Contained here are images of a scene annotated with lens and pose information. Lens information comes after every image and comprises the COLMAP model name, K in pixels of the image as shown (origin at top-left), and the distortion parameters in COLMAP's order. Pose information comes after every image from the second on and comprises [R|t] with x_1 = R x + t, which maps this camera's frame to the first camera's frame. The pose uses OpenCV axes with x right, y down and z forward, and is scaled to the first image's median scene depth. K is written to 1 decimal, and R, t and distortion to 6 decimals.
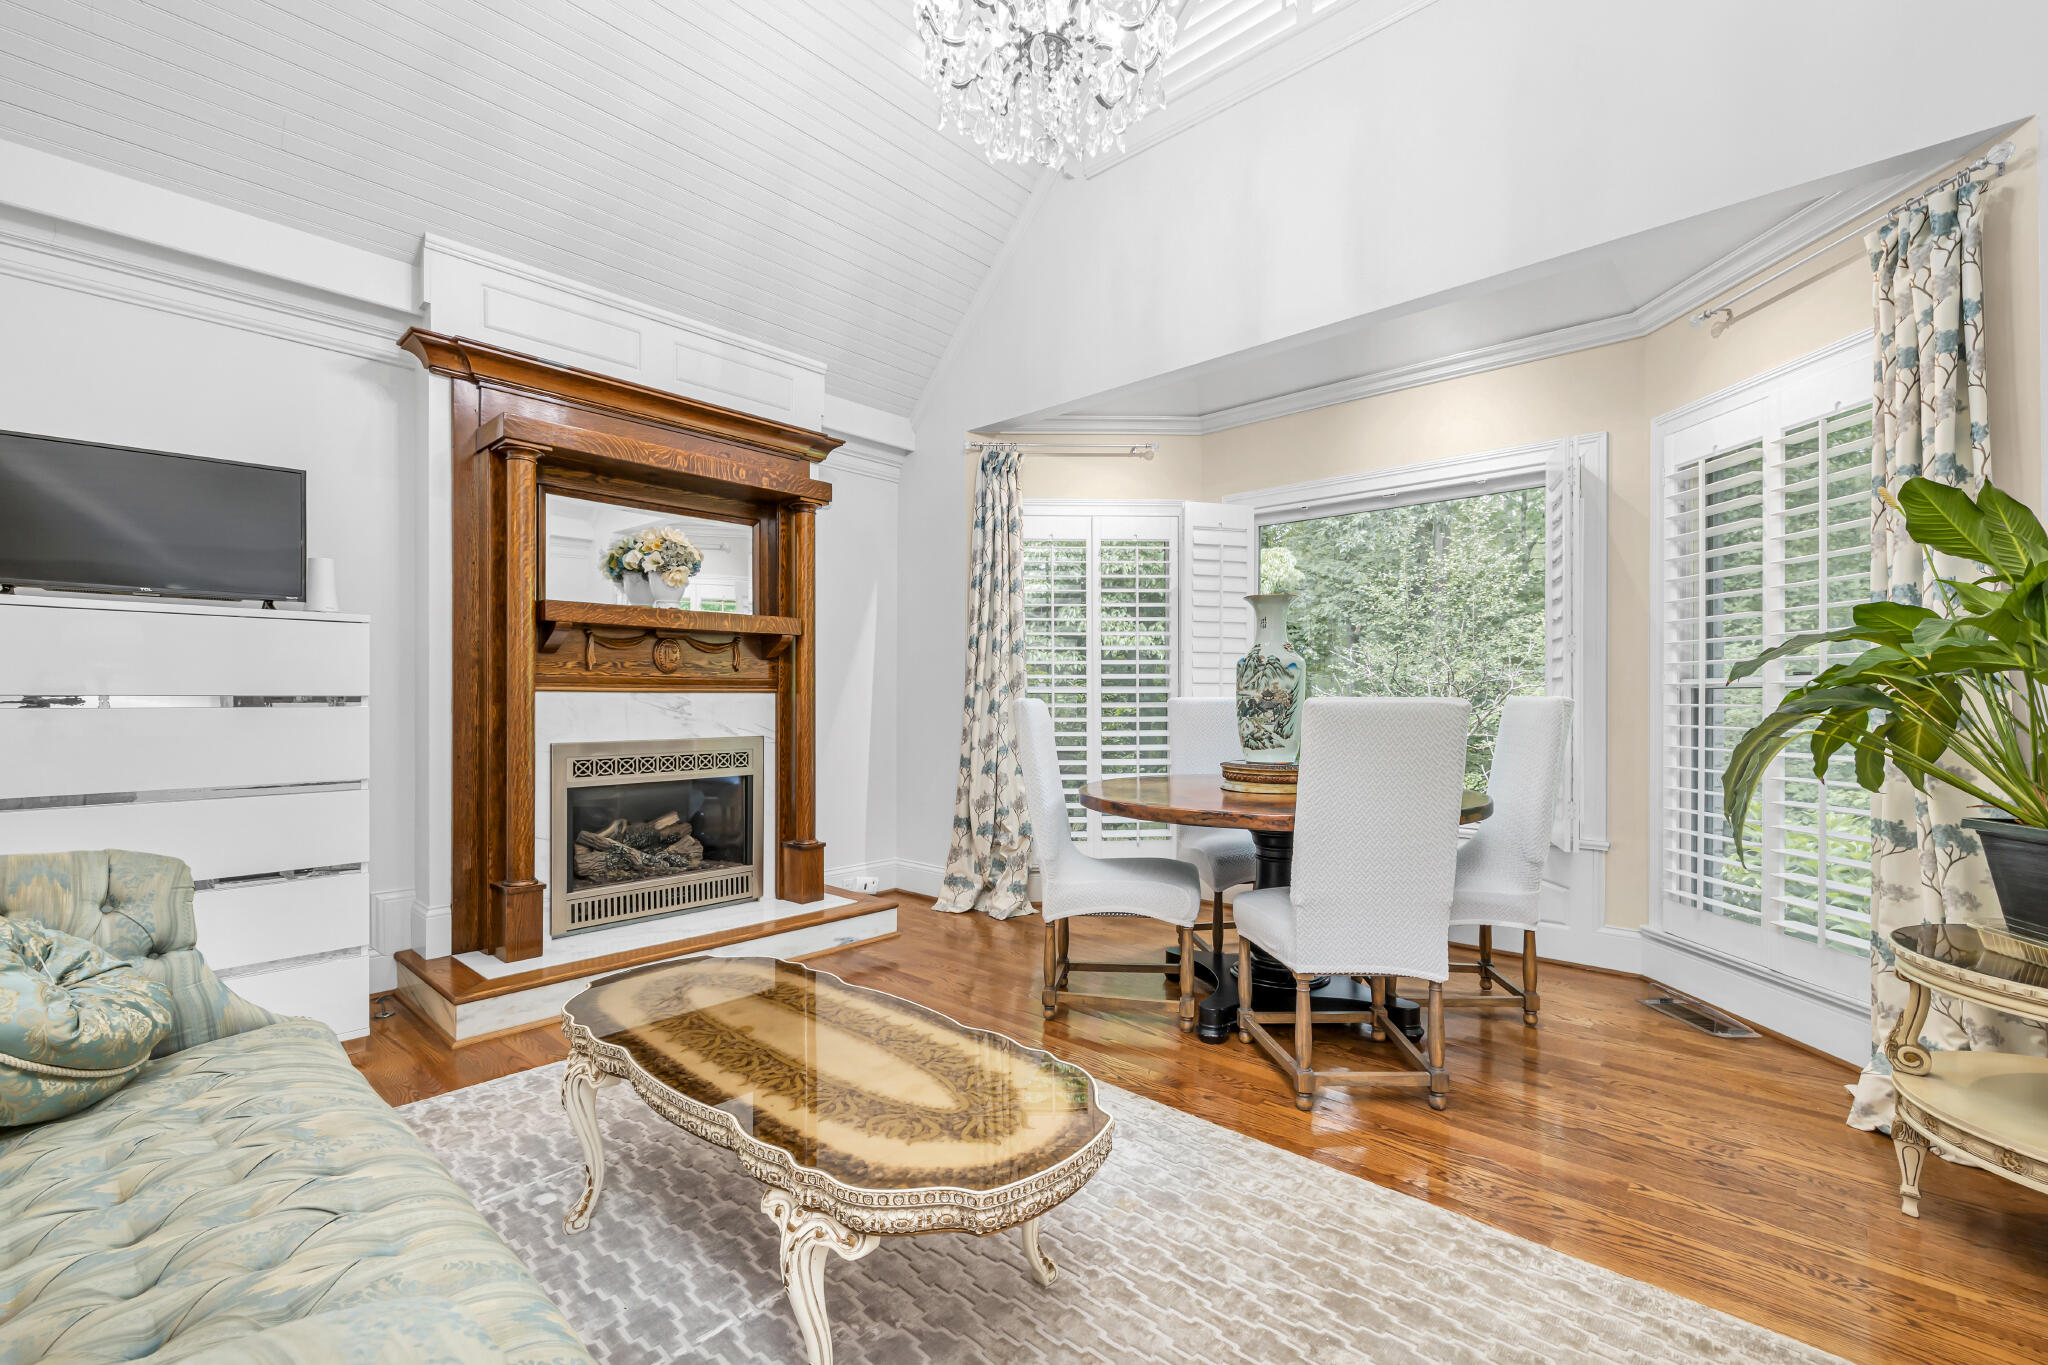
lens RADIAL K [[888.9, 0, 1024.0], [0, 888.9, 682.5], [0, 0, 1]] dist [-0.000230, 0.000021]
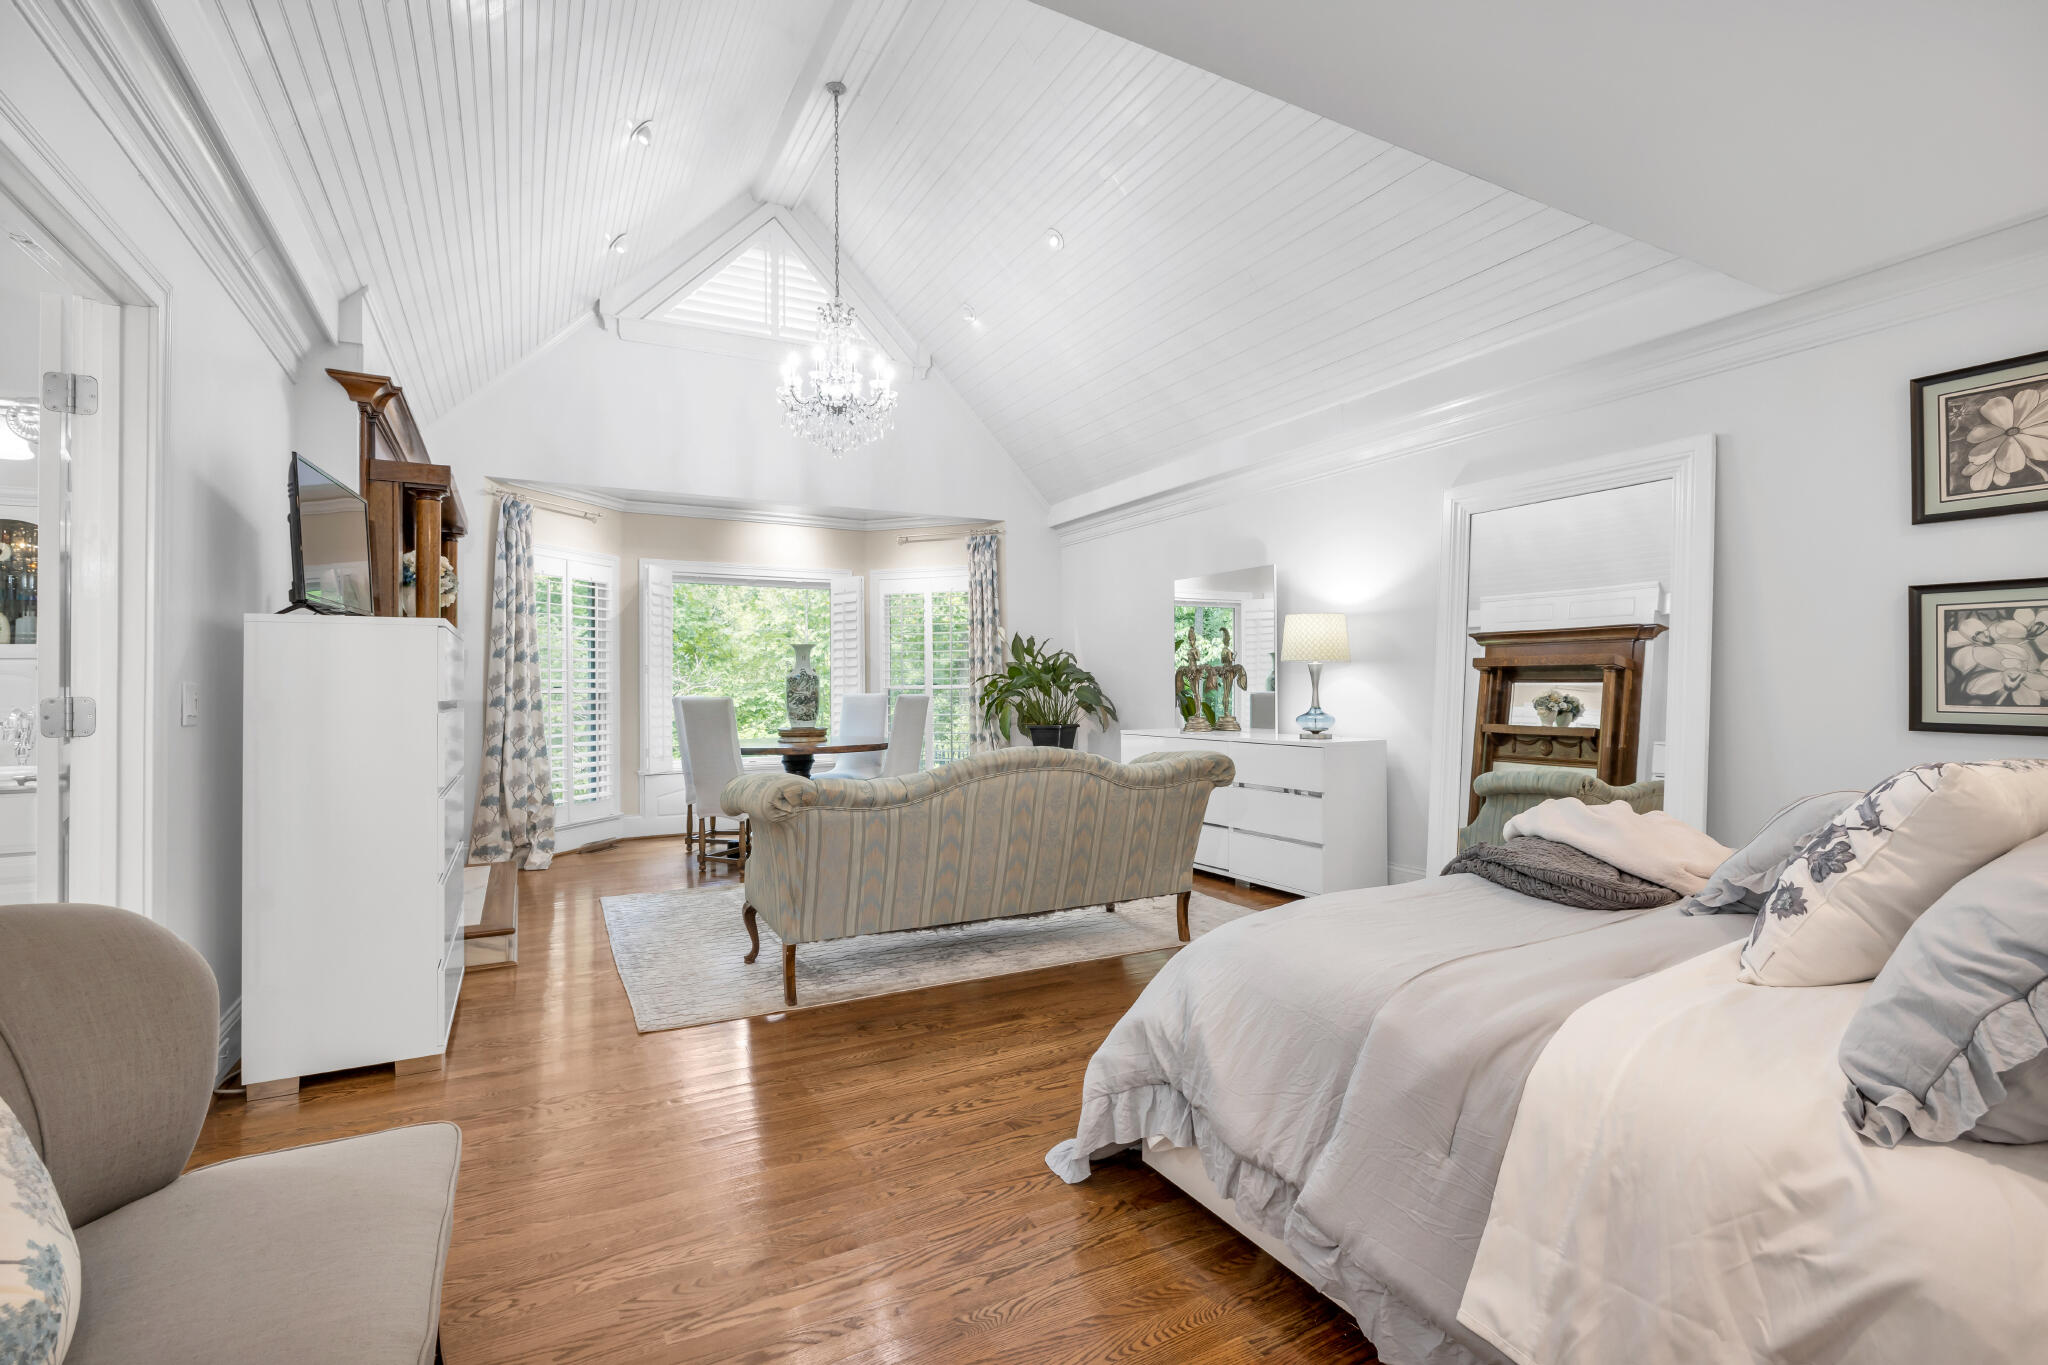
lens RADIAL K [[888.9, 0, 1024.0], [0, 888.9, 682.5], [0, 0, 1]] dist [-0.000230, 0.000021]
pose [[0.316138, 0.004639, 0.948702, -1.056876], [-0.007209, 0.999971, -0.002487, -0.006644], [-0.948686, -0.006053, 0.316163, -0.072703]]
